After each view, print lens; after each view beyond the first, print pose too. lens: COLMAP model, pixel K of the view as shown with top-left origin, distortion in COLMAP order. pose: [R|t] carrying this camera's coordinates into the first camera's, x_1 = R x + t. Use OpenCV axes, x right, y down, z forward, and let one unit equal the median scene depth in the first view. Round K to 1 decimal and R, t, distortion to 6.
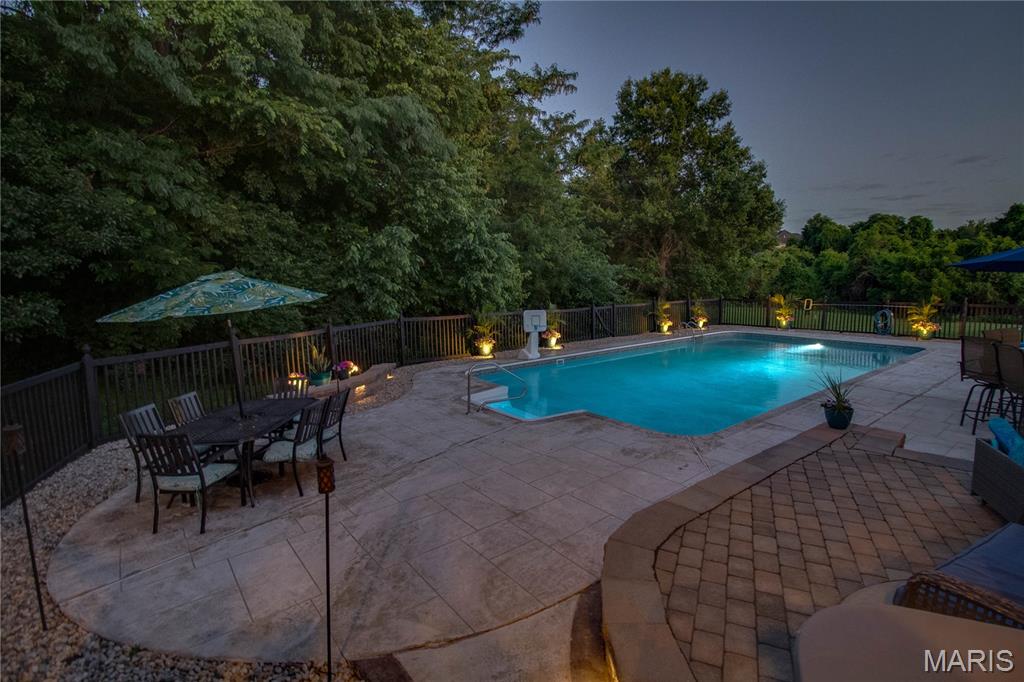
lens RADIAL K [[485.2, 0, 516.5], [0, 485.2, 325.5], [0, 0, 1]] dist [0.000602, -0.011979]
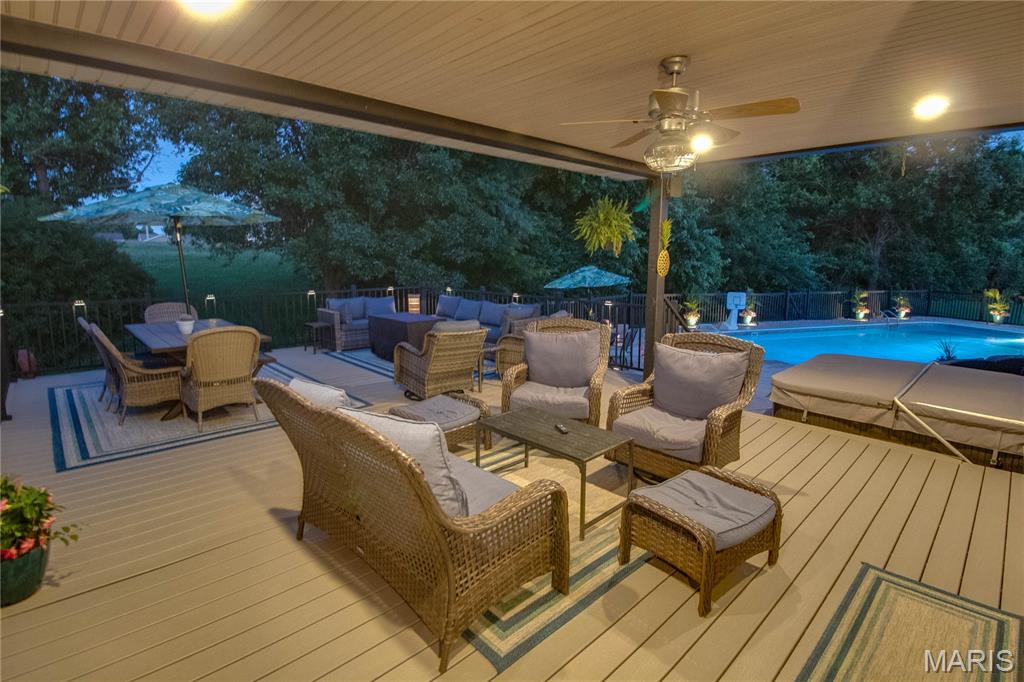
lens RADIAL K [[505.4, 0, 513.7], [0, 505.4, 326.1], [0, 0, 1]] dist [-0.001334, -0.013301]
pose [[0.939844, 0.068163, -0.334734, -0.024162], [-0.054460, 0.997255, 0.050166, 0.008559], [0.337234, -0.028919, 0.940976, -0.178261]]
